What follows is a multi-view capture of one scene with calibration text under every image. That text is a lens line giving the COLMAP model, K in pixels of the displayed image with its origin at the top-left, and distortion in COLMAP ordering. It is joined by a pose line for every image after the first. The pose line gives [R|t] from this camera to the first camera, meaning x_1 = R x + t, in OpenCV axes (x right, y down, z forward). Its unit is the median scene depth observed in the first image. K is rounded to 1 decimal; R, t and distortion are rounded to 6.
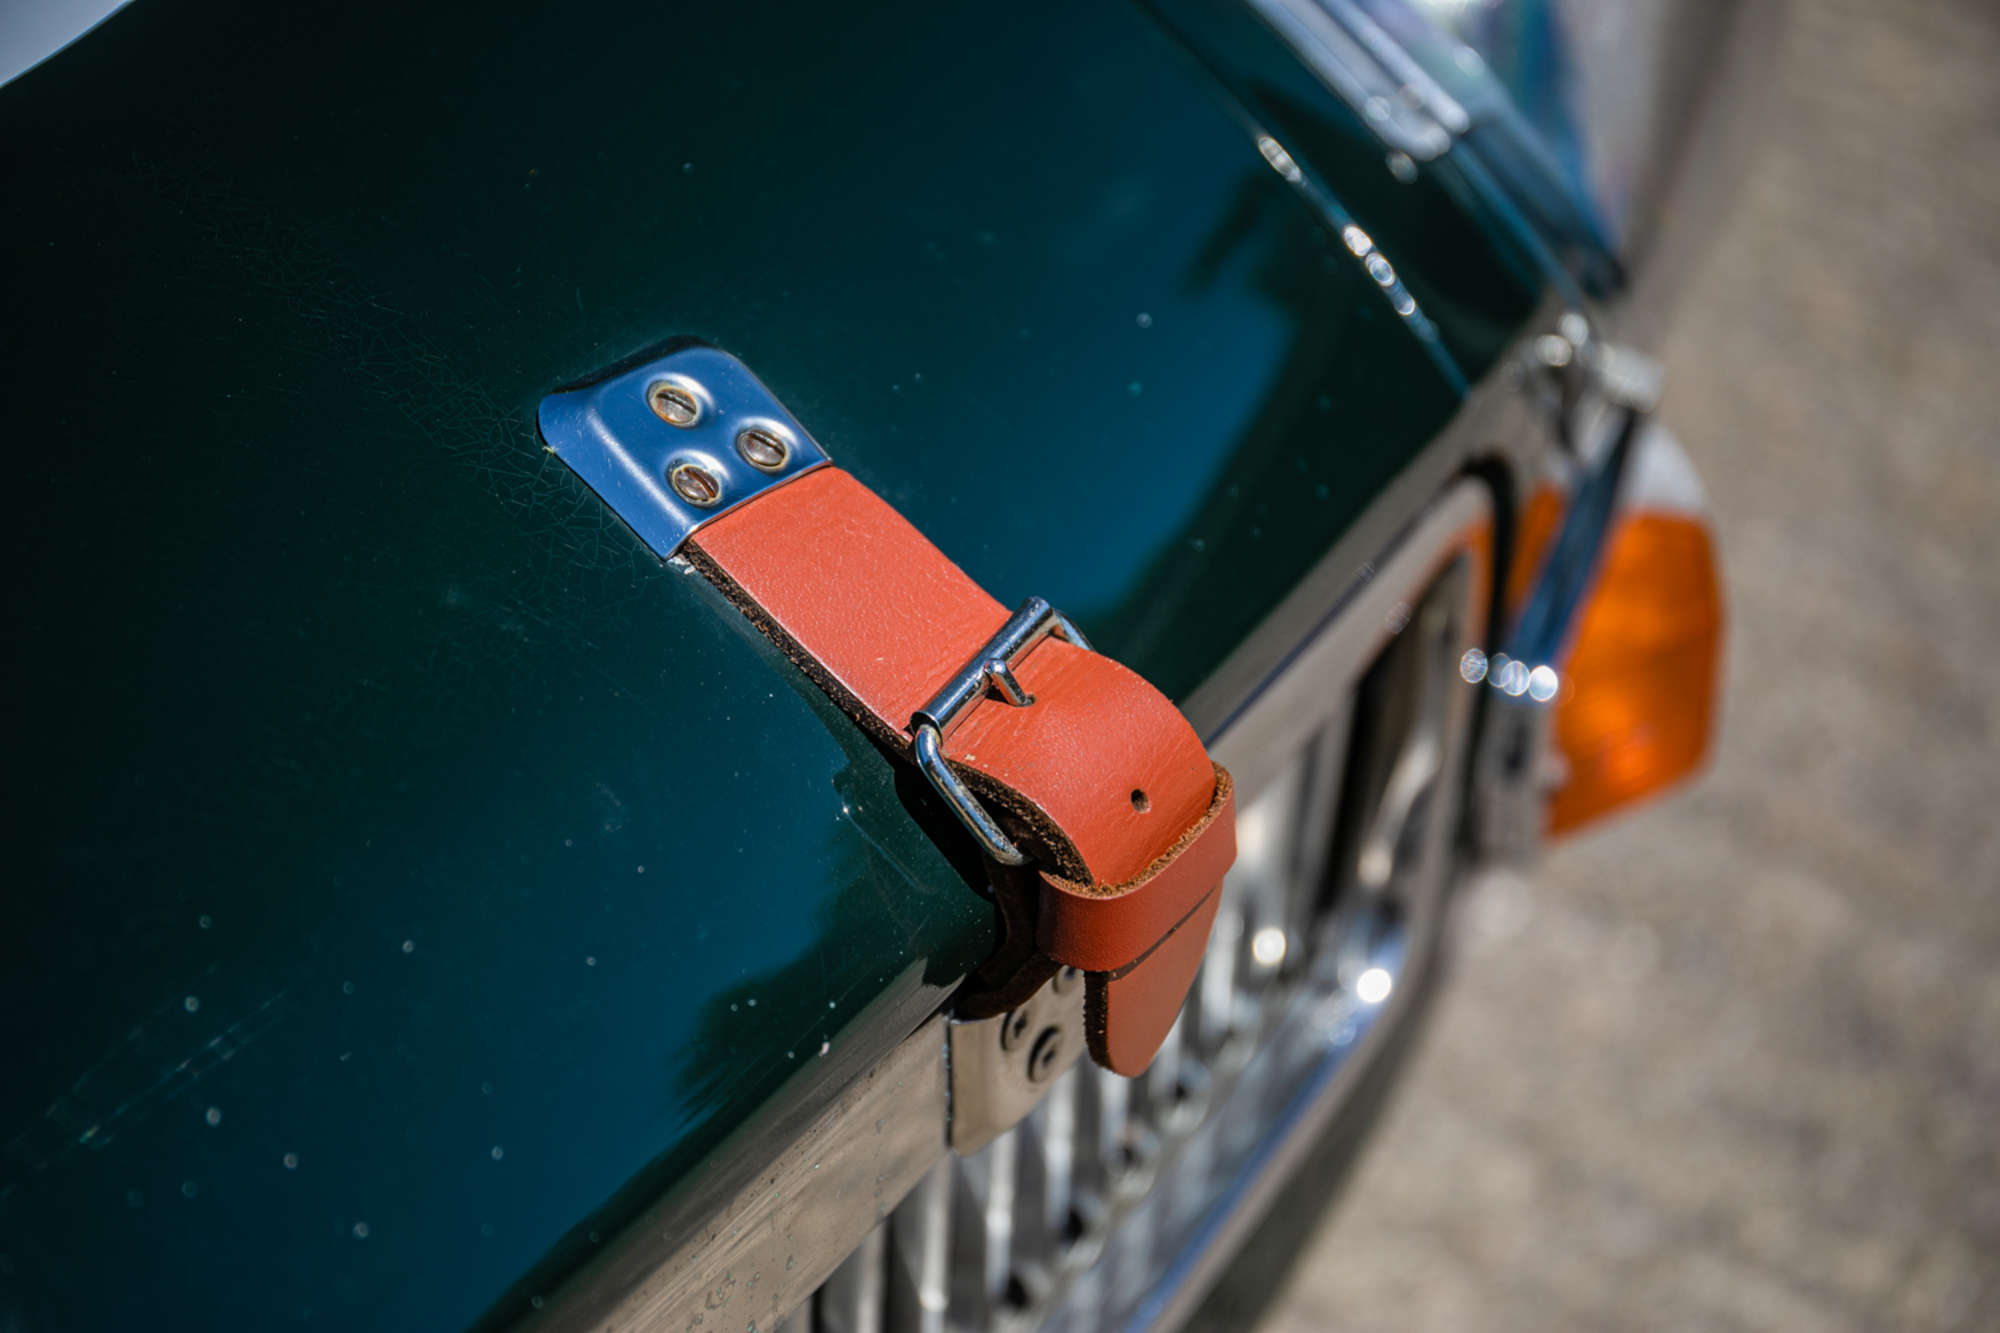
lens RADIAL K [[3949.8, 0, 993.5], [0, 3949.8, 677.5], [0, 0, 1]] dist [0.137577, 0.000000]
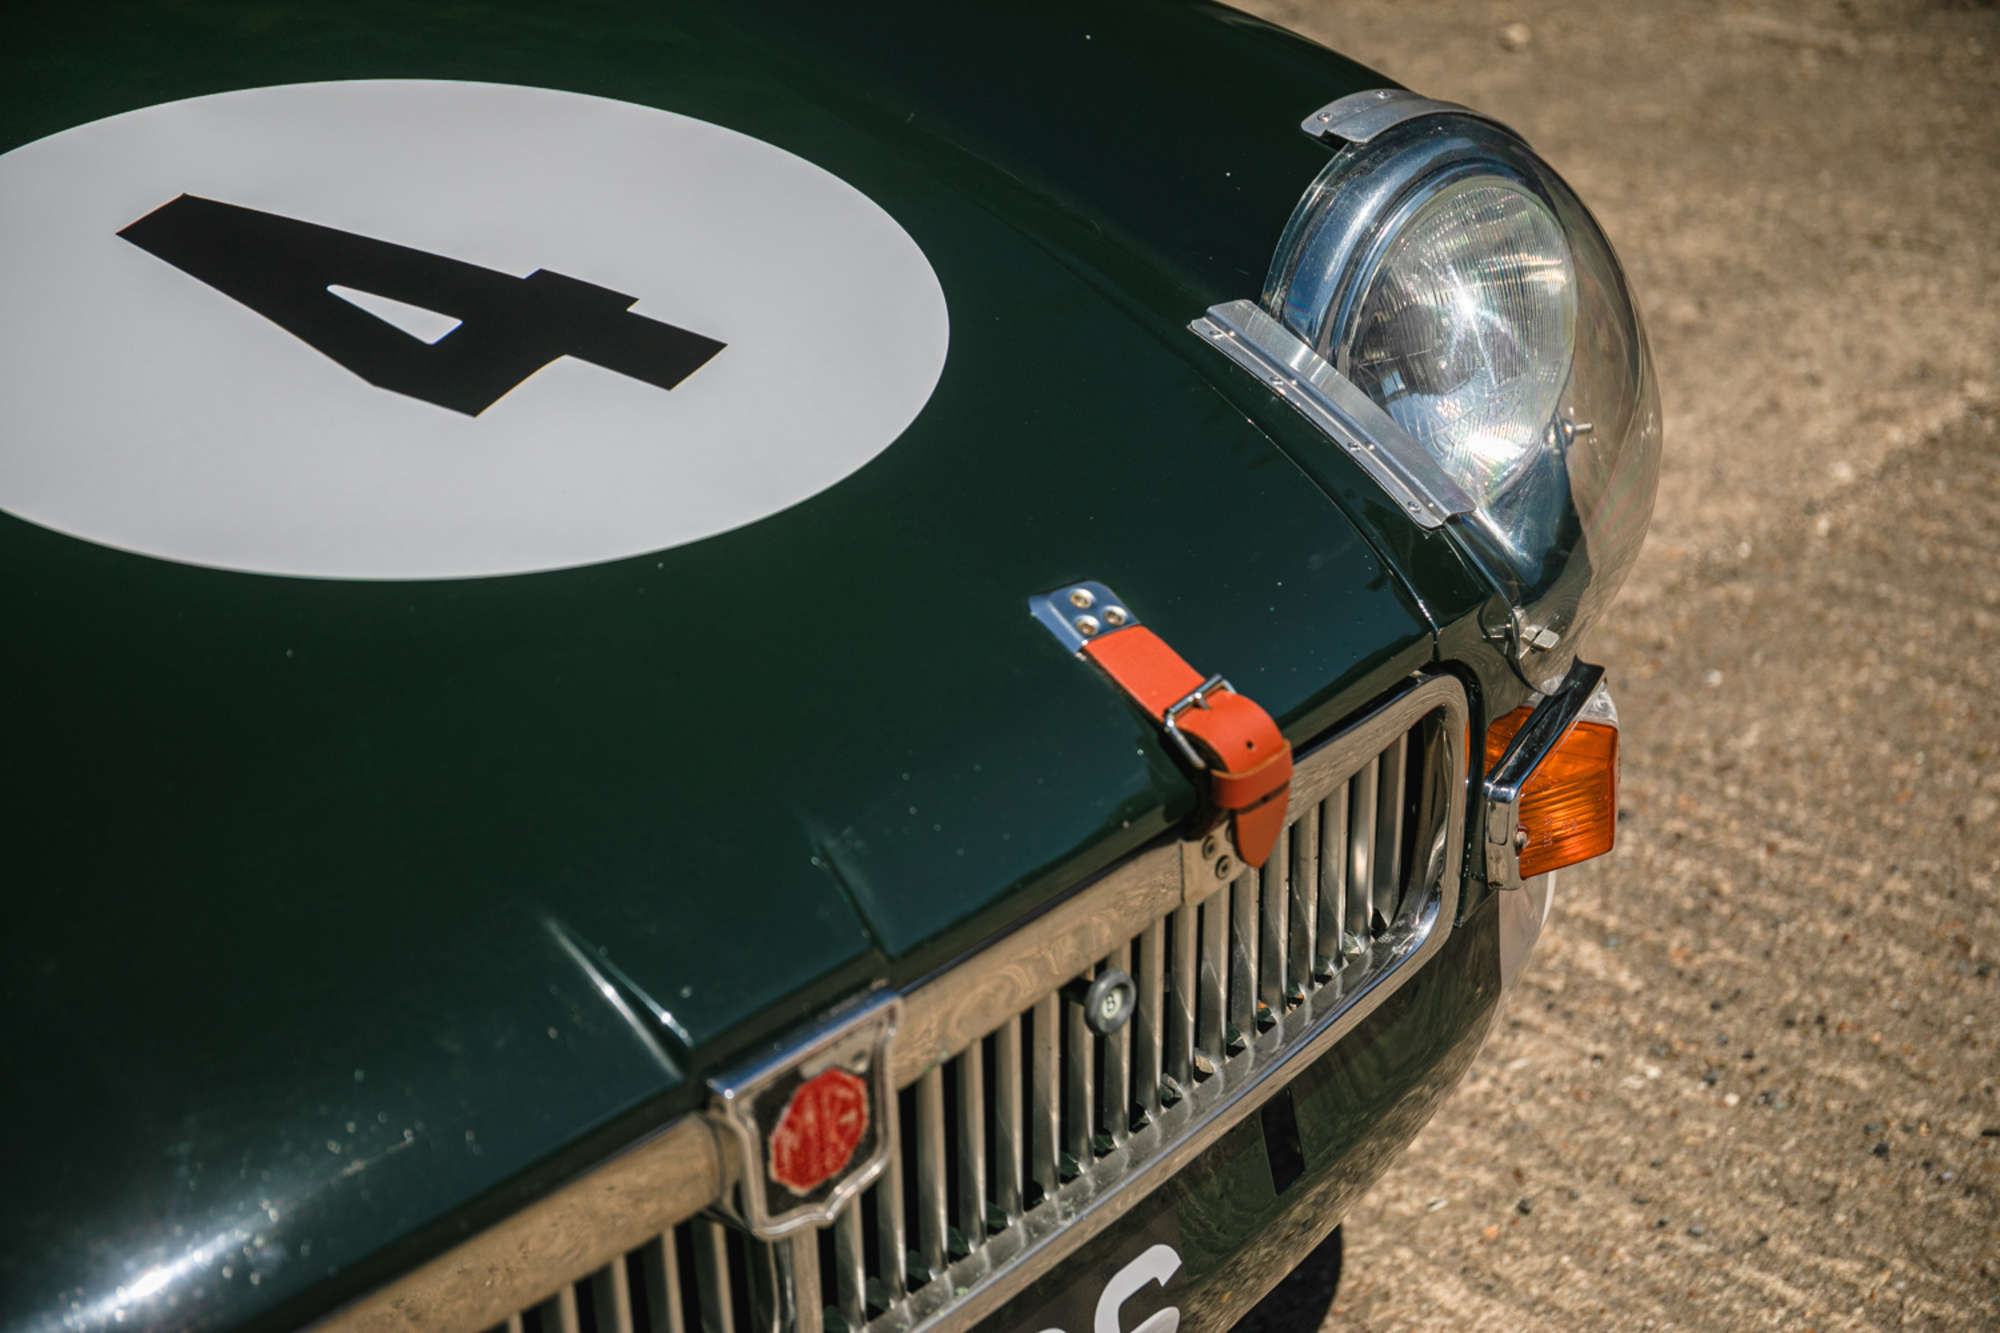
lens RADIAL K [[3949.8, 0, 996.5], [0, 3949.8, 648.9], [0, 0, 1]] dist [0.137577, 0.000000]
pose [[0.992424, 0.010363, -0.122423, 0.140616], [-0.027200, 0.990242, -0.136676, 0.244252], [0.119812, 0.138971, 0.983022, -1.197455]]
